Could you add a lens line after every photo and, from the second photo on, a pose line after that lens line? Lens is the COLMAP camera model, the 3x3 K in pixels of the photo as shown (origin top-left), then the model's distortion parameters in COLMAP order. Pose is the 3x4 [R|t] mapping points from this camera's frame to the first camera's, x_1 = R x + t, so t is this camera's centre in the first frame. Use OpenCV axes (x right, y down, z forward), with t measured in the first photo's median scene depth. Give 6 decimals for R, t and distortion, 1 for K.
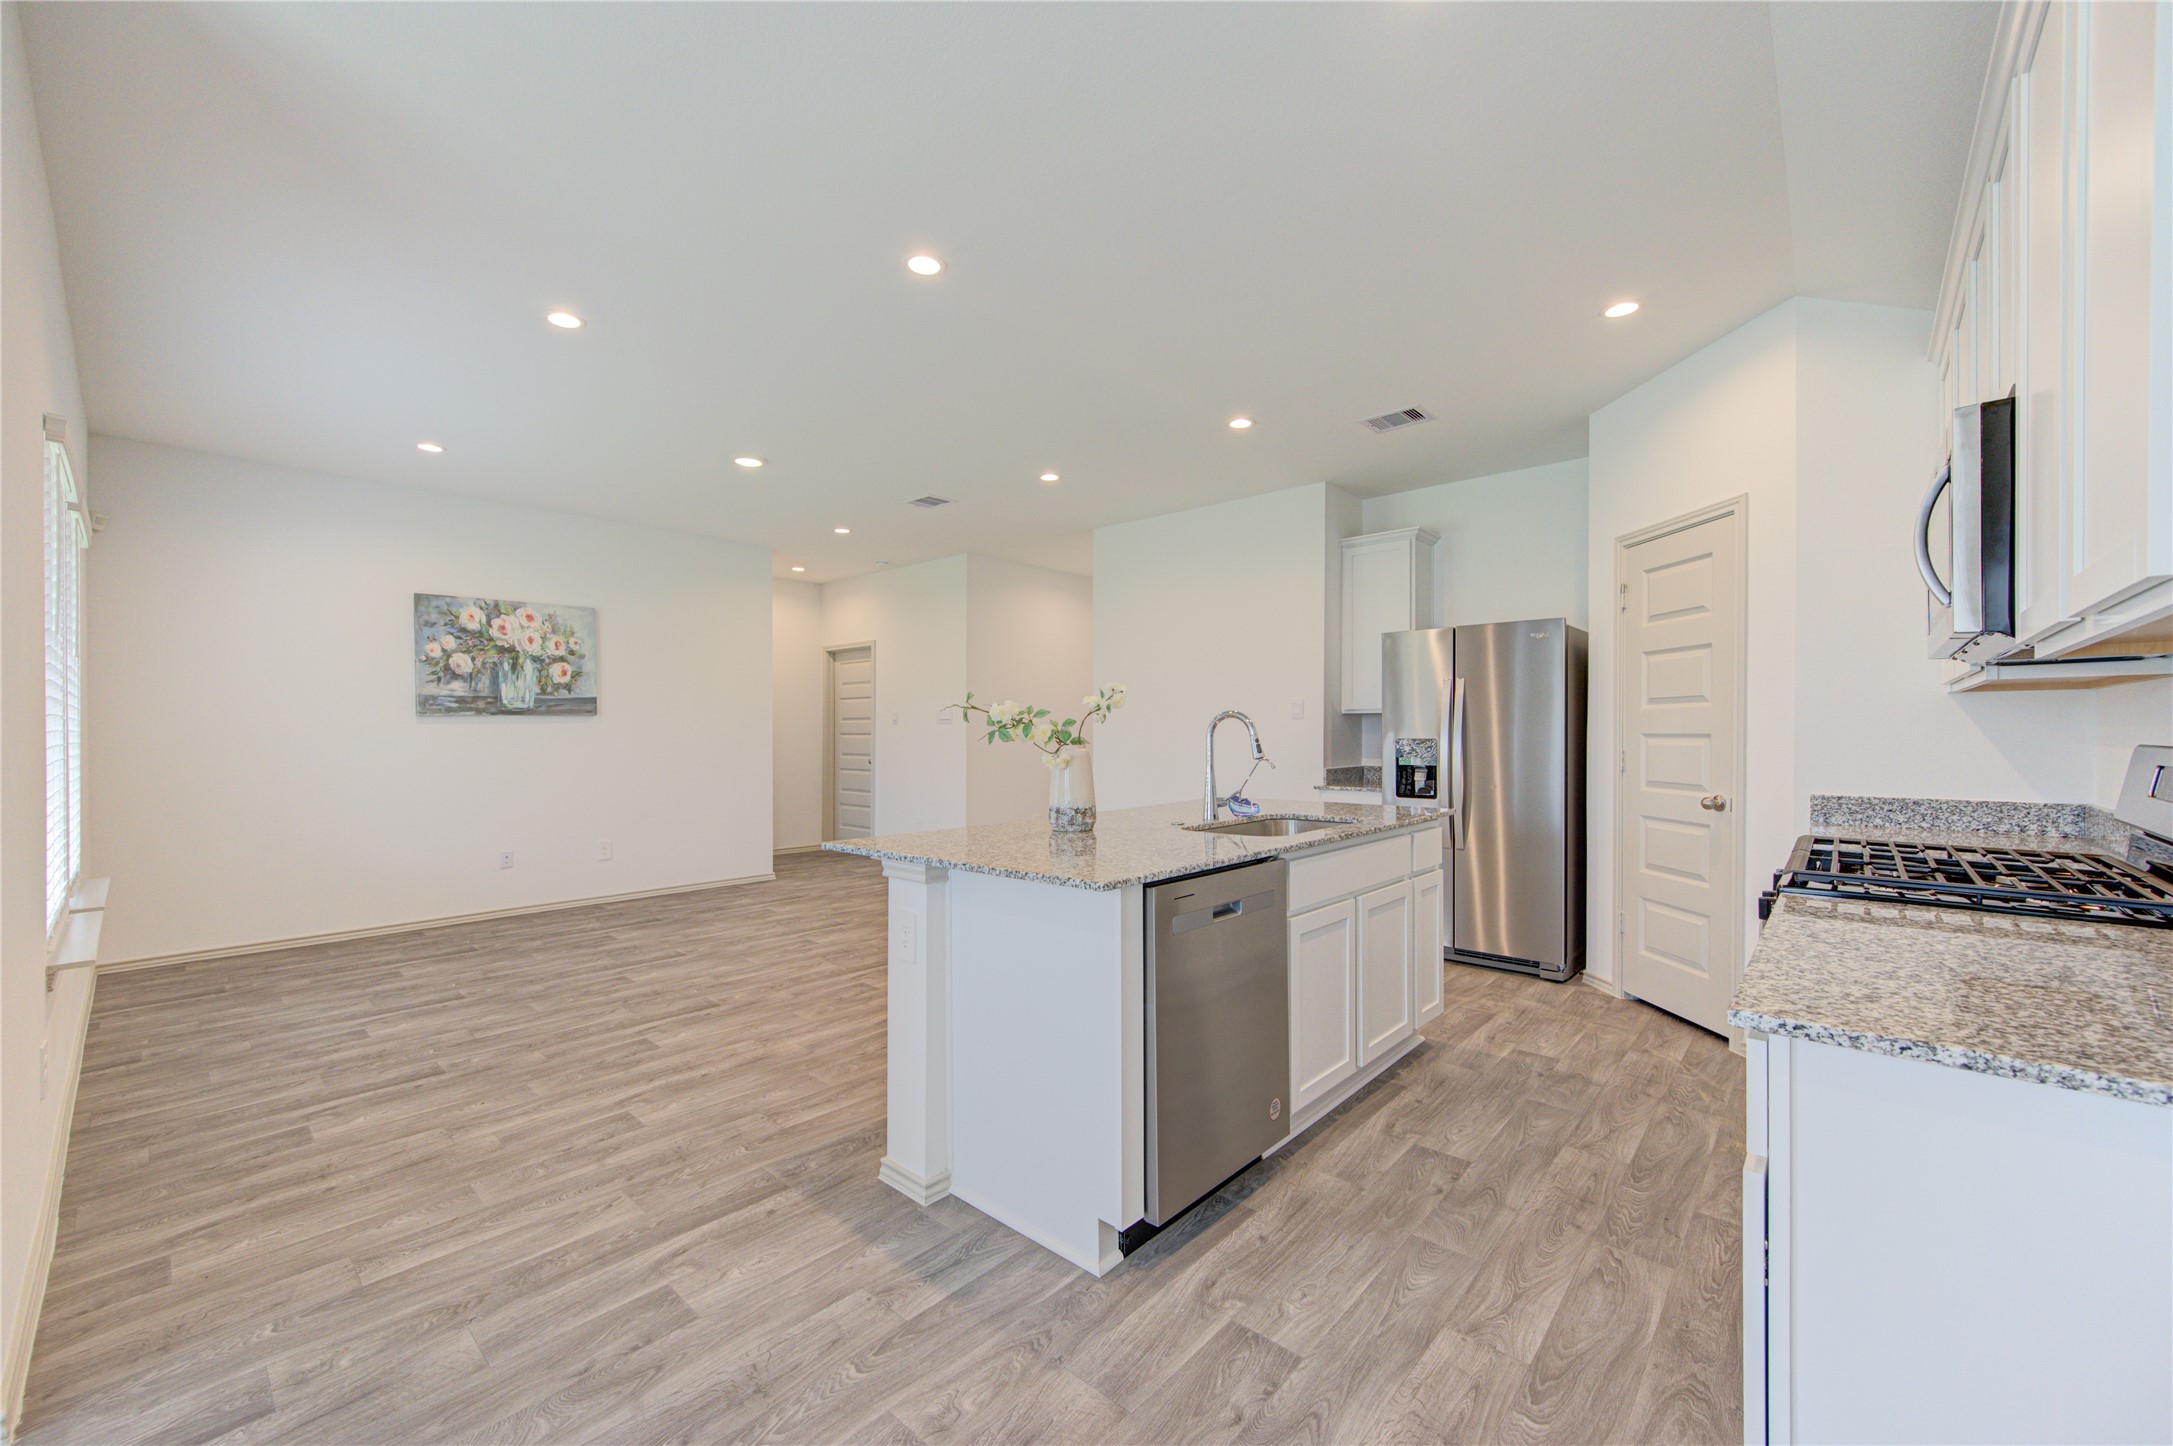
lens RADIAL K [[856.3, 0, 1052.9], [0, 856.3, 728.5], [0, 0, 1]] dist [-0.001191, 0.004869]
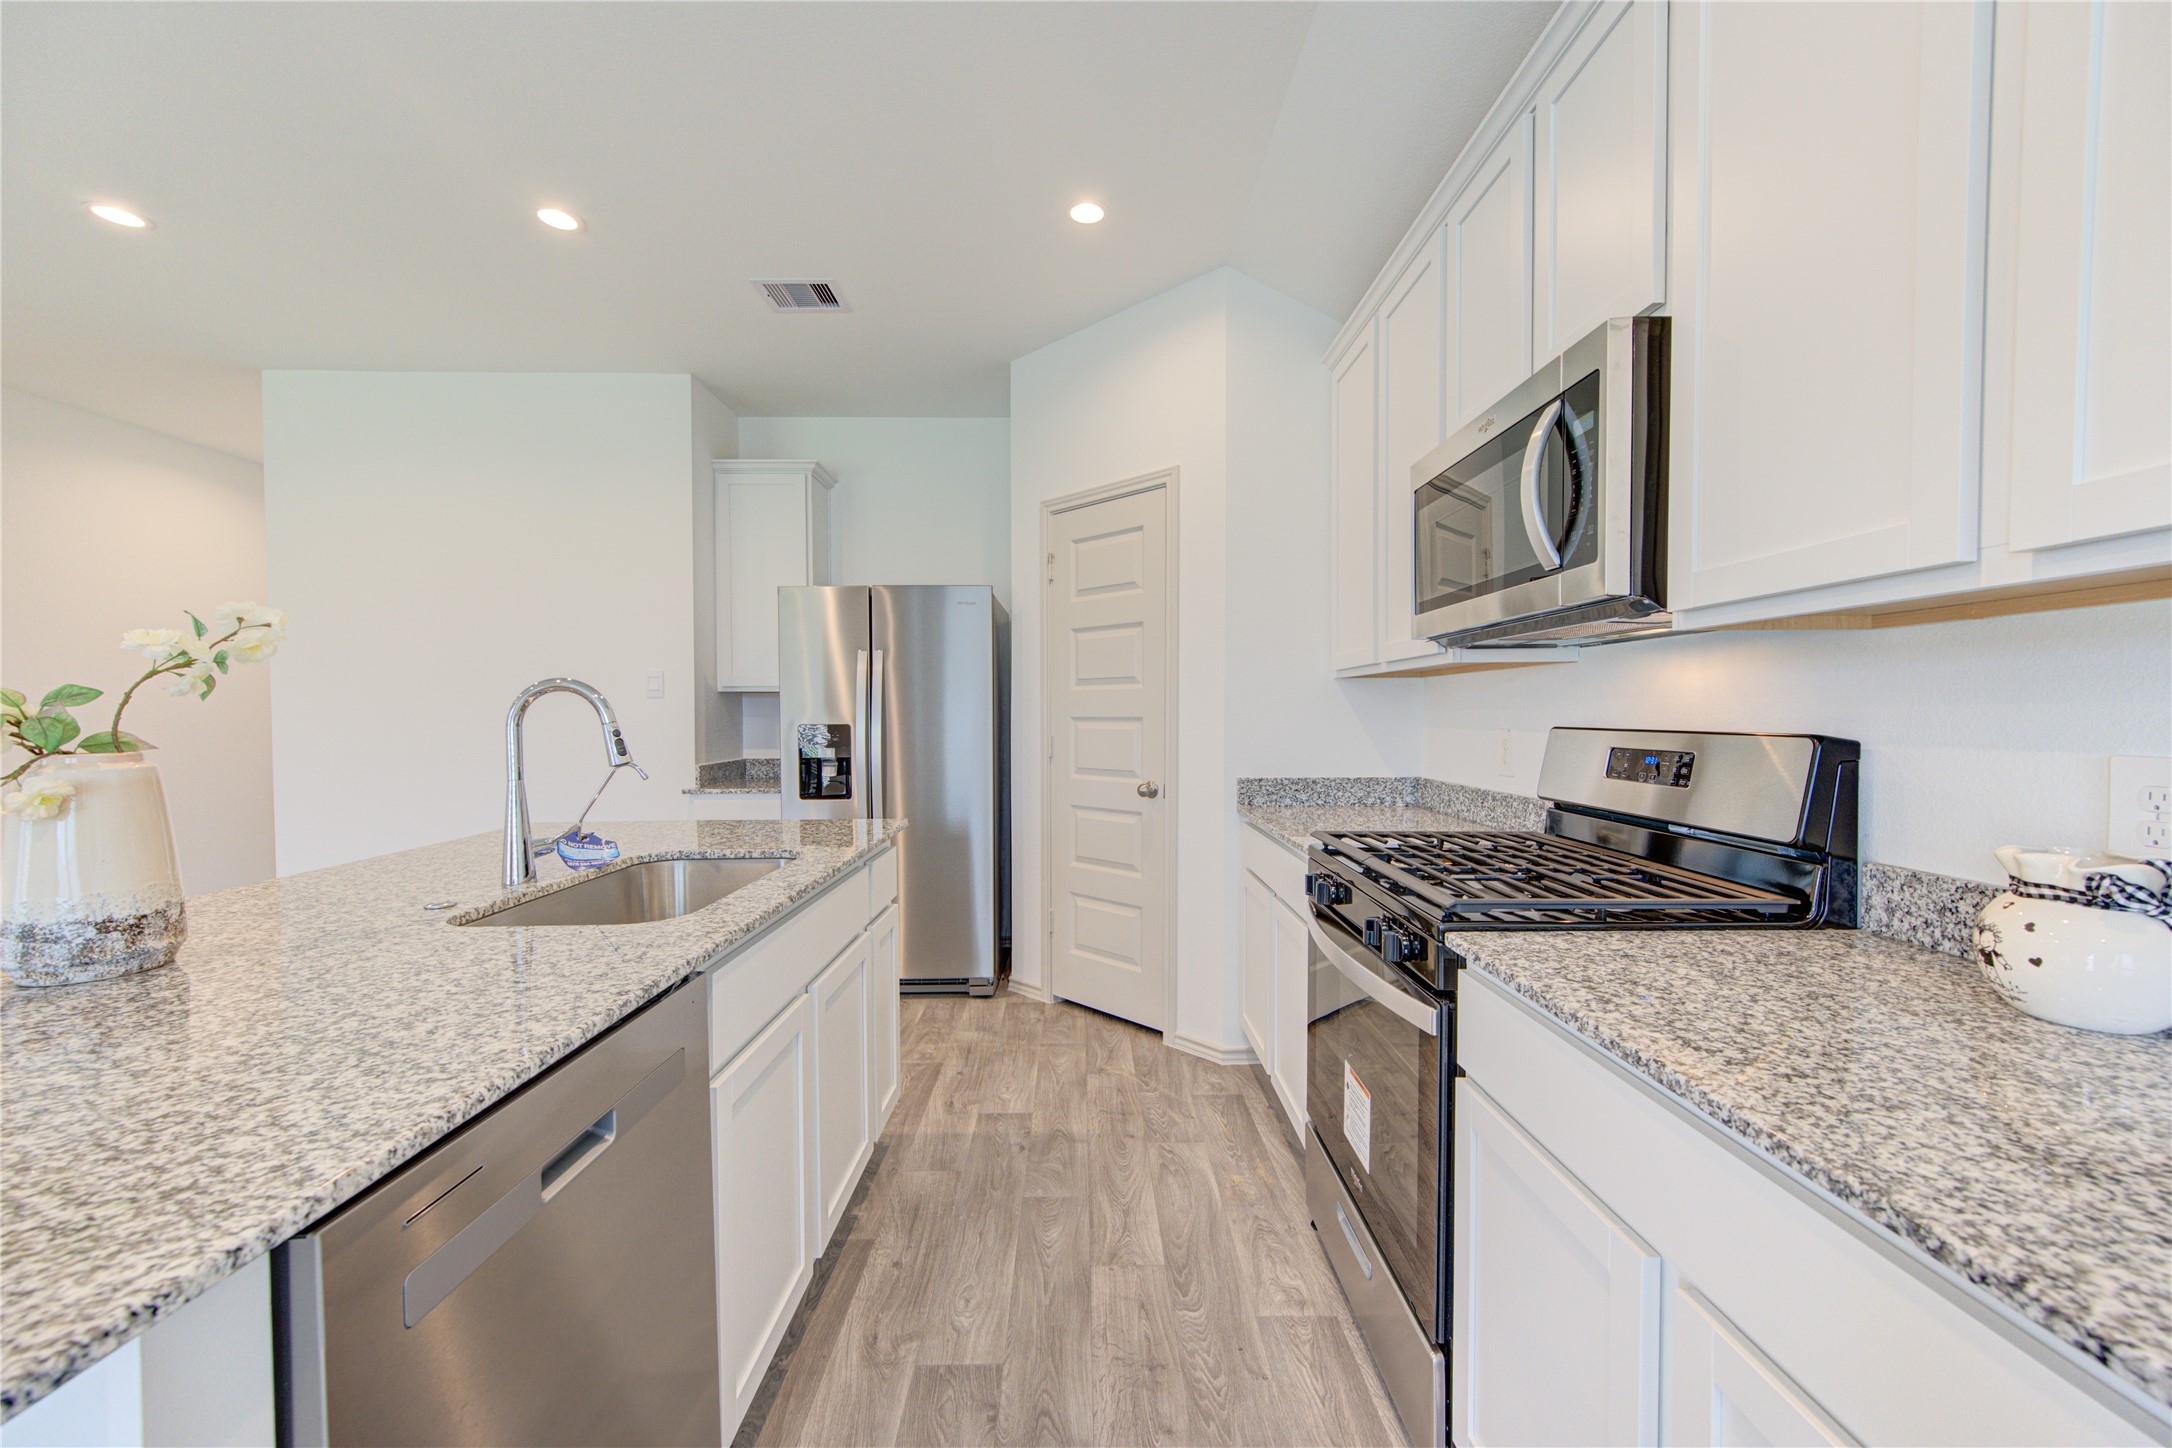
lens RADIAL K [[842.0, 0, 1099.1], [0, 842.0, 736.5], [0, 0, 1]] dist [0.002368, -0.000070]
pose [[0.699639, -0.021154, 0.714183, 0.063575], [-0.000616, 0.999543, 0.030209, -0.000310], [-0.714496, -0.021575, 0.699307, 0.375226]]
